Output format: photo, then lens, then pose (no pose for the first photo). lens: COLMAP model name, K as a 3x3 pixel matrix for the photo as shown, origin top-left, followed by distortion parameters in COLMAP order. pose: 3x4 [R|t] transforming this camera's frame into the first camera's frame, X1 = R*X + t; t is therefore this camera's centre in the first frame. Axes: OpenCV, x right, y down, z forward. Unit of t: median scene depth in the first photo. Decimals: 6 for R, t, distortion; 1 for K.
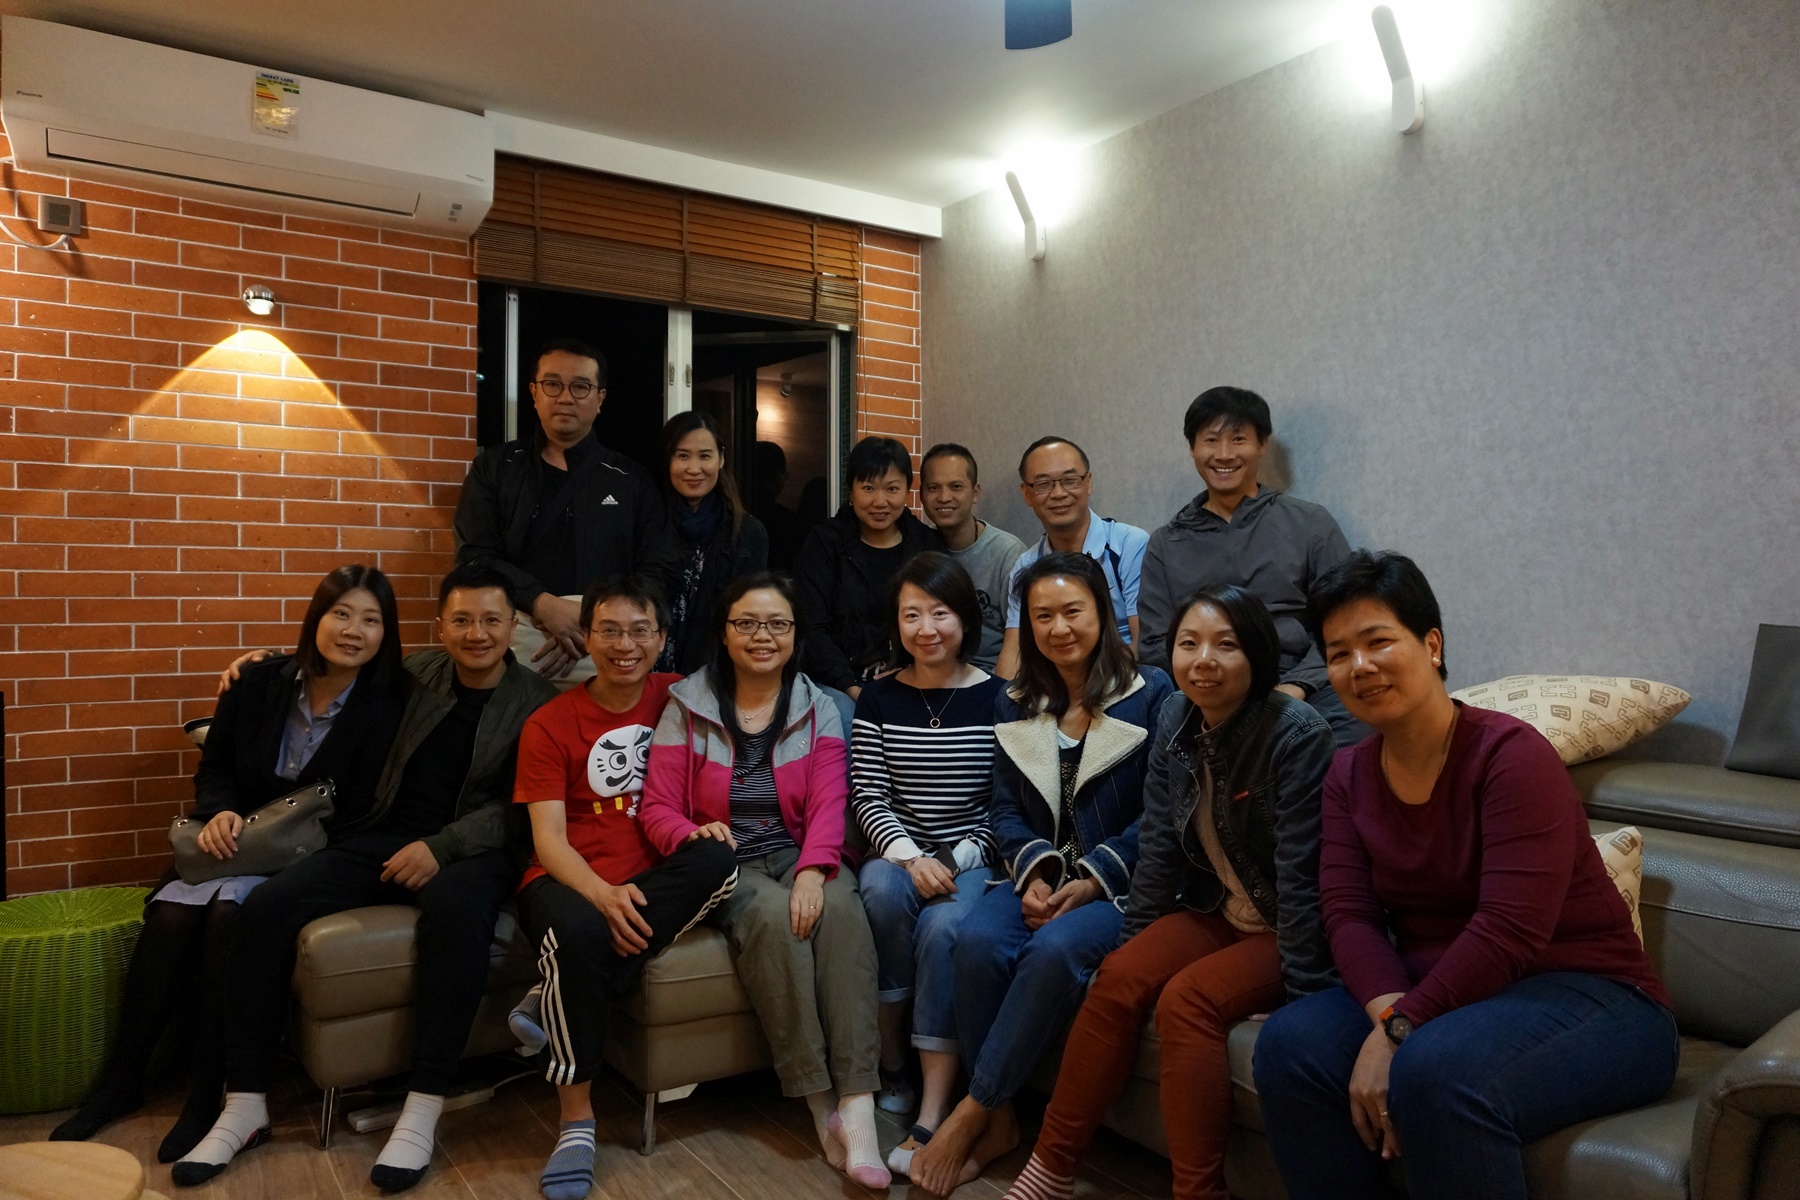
lens RADIAL K [[1217.2, 0, 876.4], [0, 1217.2, 601.3], [0, 0, 1]] dist [-0.003562, -0.002921]
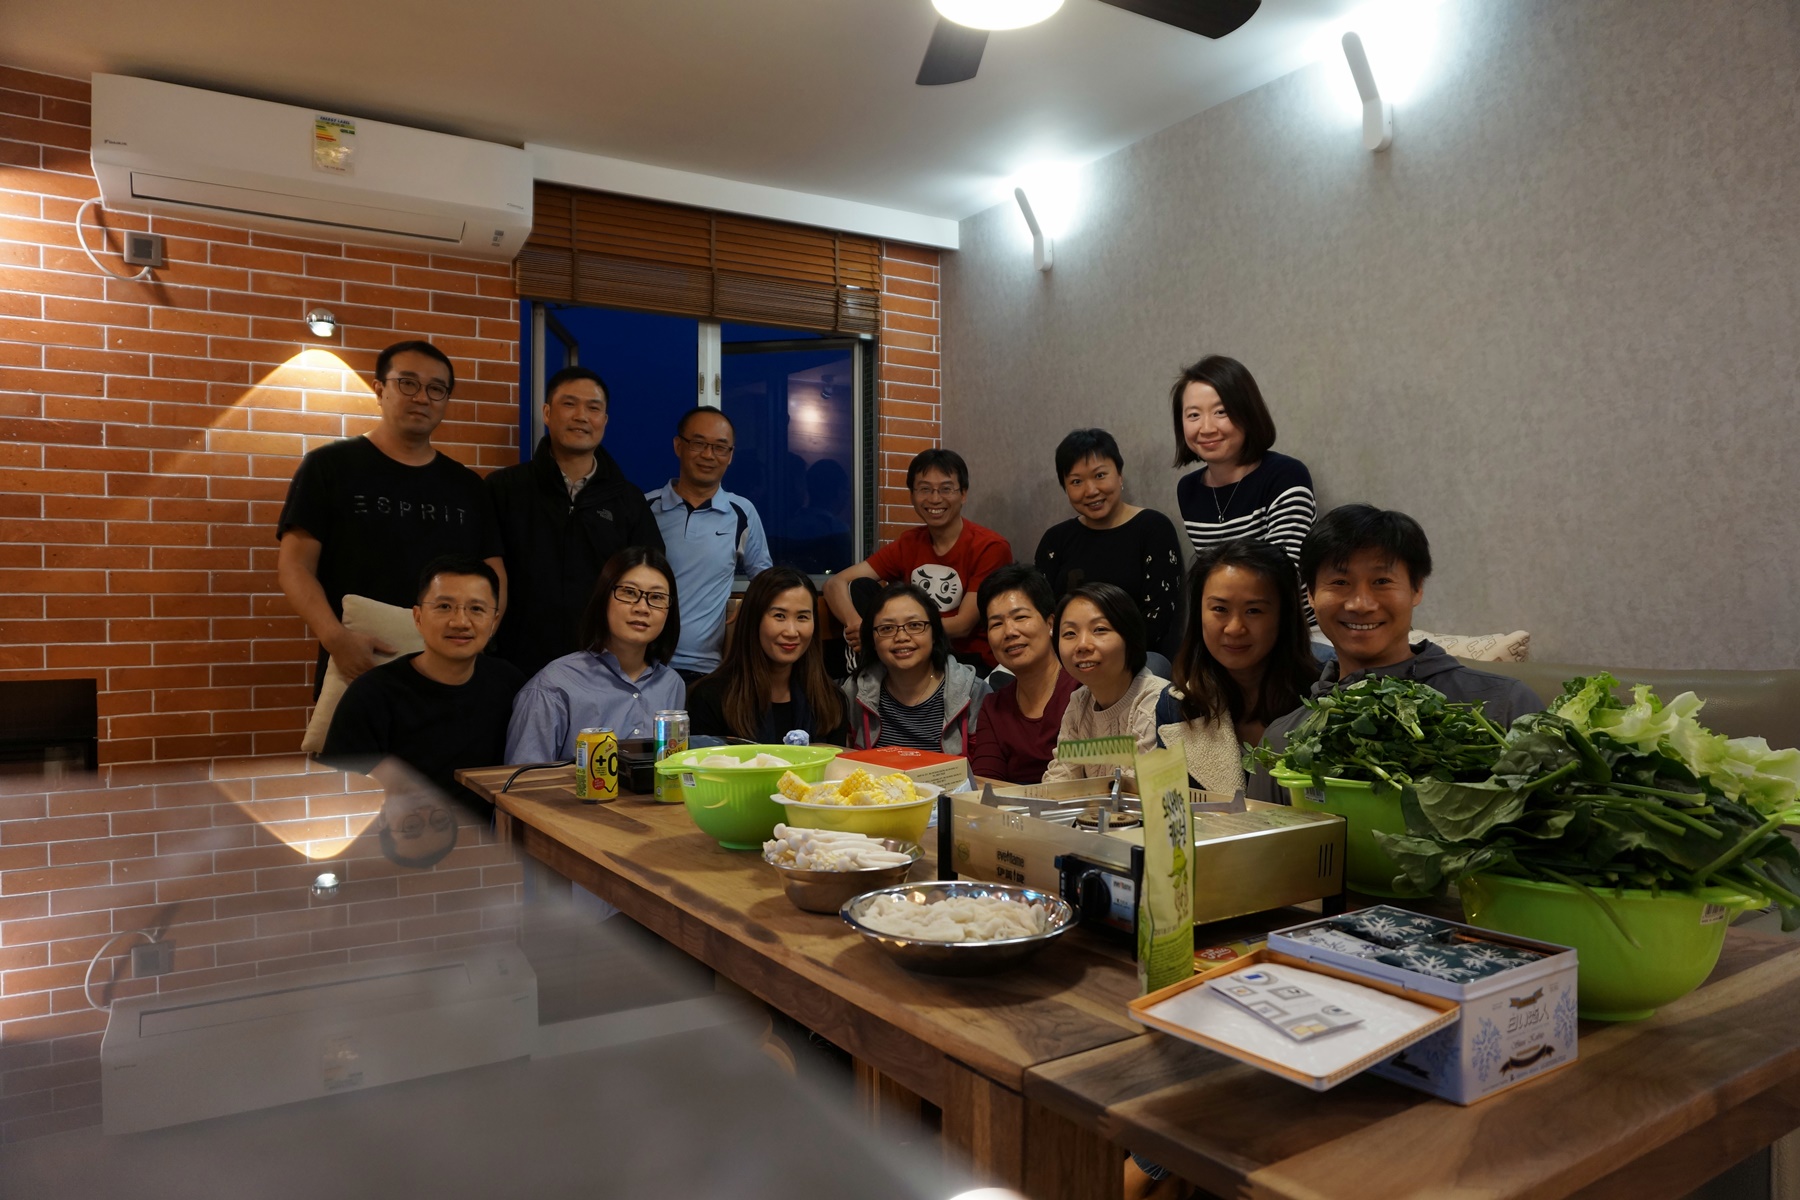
lens RADIAL K [[1241.8, 0, 900.0], [0, 1241.8, 600.0], [0, 0, 1]] dist [-0.001706, 0.005872]
pose [[0.998622, -0.002285, -0.052439, 0.073534], [0.002502, 0.999989, 0.004073, -0.000664], [0.052429, -0.004198, 0.998616, -0.094829]]
